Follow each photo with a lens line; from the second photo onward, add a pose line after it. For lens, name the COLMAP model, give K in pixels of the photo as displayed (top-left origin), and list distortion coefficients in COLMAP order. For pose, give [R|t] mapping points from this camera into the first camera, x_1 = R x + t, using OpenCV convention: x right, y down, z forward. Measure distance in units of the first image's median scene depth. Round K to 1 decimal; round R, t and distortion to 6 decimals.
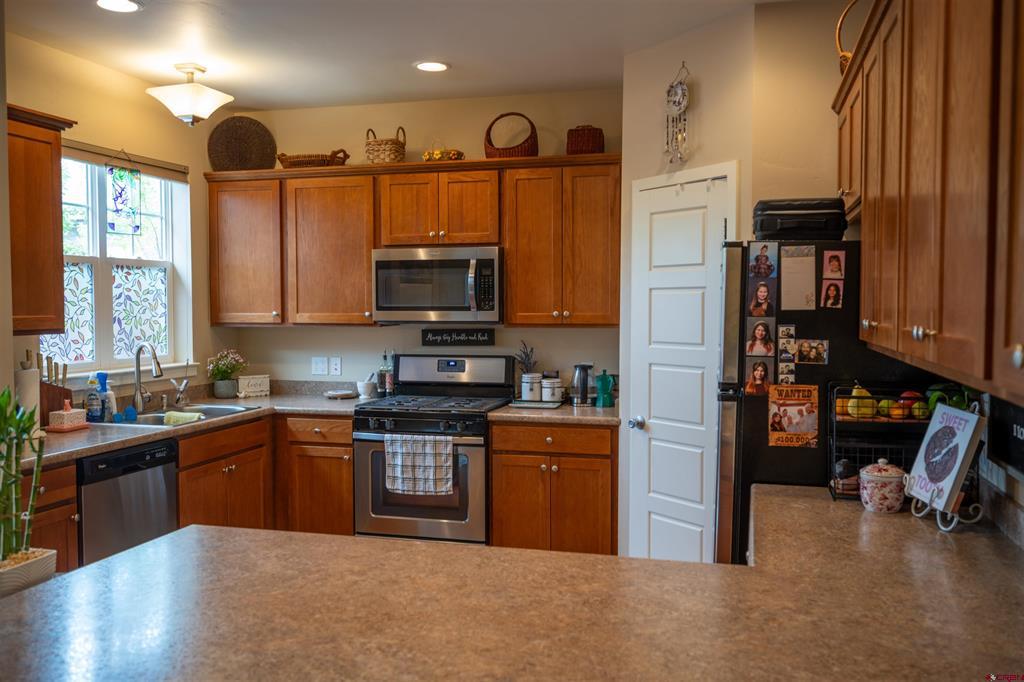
lens RADIAL K [[887.9, 0, 508.5], [0, 887.9, 339.4], [0, 0, 1]] dist [-0.011351, 0.010854]
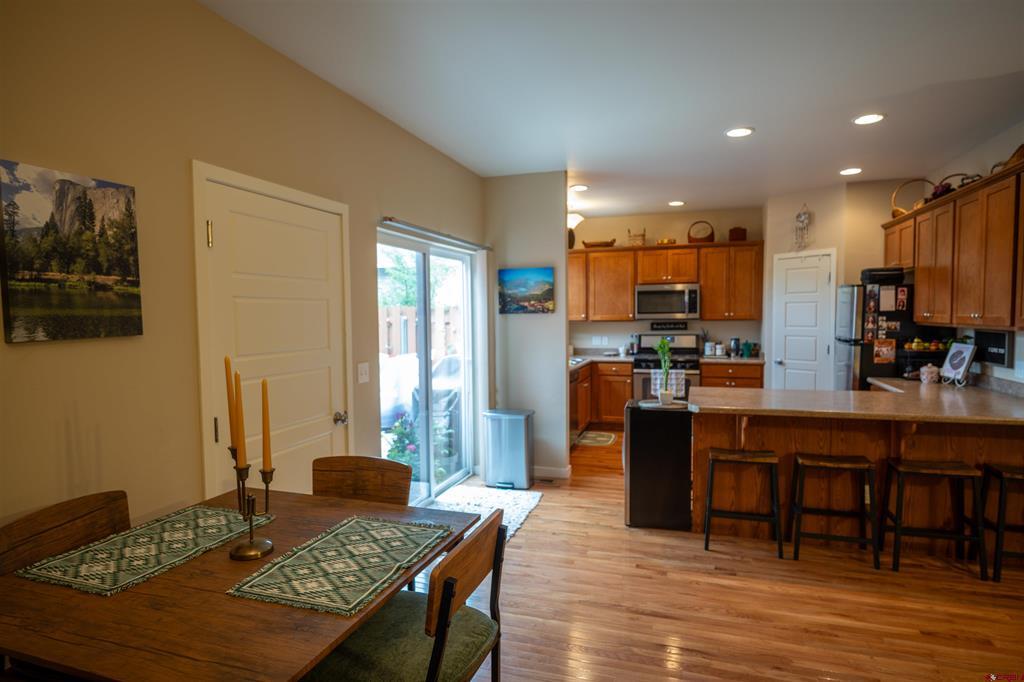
lens RADIAL K [[590.0, 0, 507.6], [0, 590.0, 335.7], [0, 0, 1]] dist [0.002671, -0.001340]
pose [[0.999376, -0.010686, -0.033675, -0.451403], [0.010708, 0.999943, 0.000472, 0.017565], [0.033668, -0.000832, 0.999433, -0.479613]]
